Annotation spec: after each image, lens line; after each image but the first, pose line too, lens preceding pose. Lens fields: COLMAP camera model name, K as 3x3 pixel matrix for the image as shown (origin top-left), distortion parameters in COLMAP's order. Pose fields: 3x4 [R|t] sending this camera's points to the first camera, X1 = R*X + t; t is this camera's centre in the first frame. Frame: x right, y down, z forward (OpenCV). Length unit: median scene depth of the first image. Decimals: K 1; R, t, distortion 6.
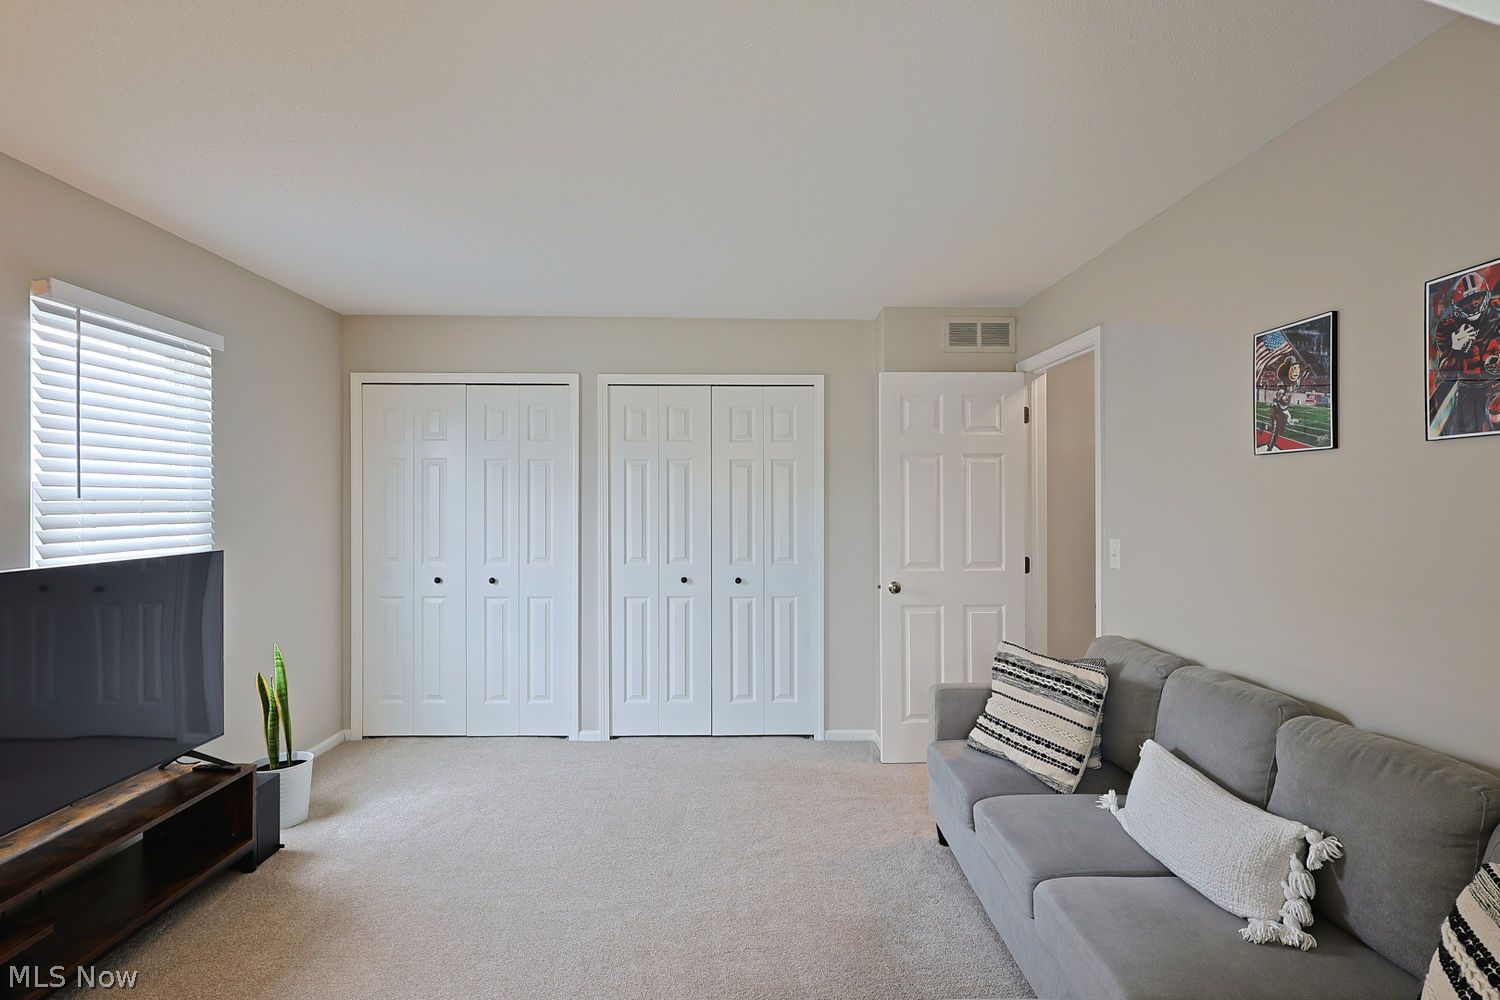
lens RADIAL K [[742.7, 0, 755.0], [0, 742.7, 490.7], [0, 0, 1]] dist [0.001695, 0.000299]
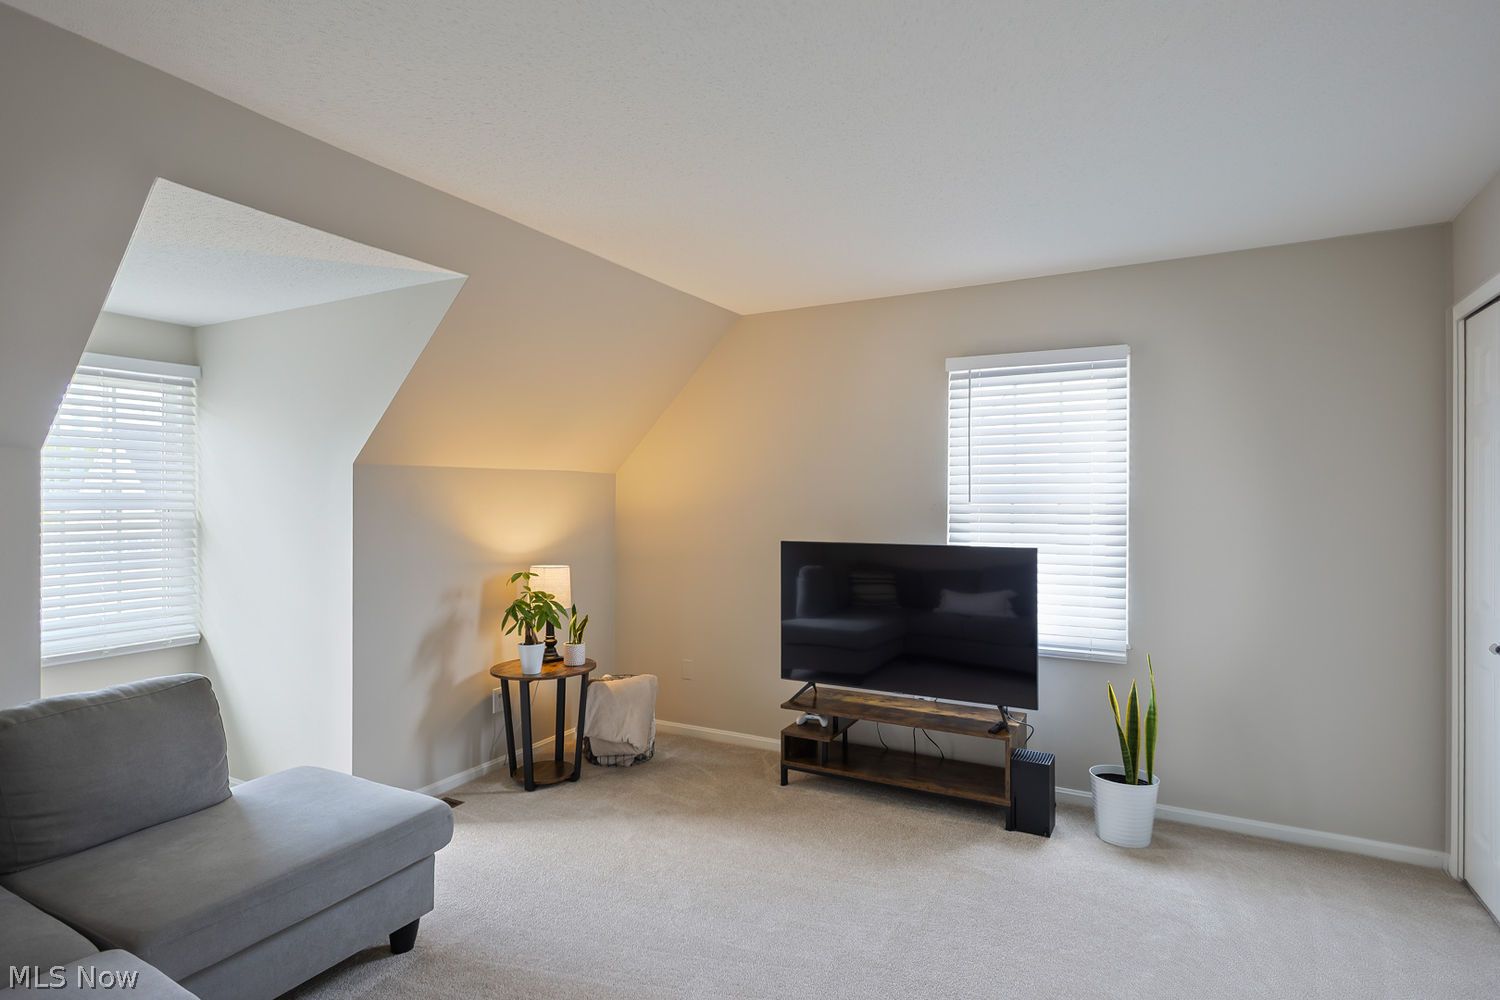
lens RADIAL K [[742.7, 0, 755.0], [0, 742.7, 490.7], [0, 0, 1]] dist [0.001695, 0.000299]
pose [[-0.482868, -0.003593, -0.875686, 0.562841], [0.016725, 0.999771, -0.013325, -0.000301], [0.875533, -0.021080, -0.482698, 1.319219]]
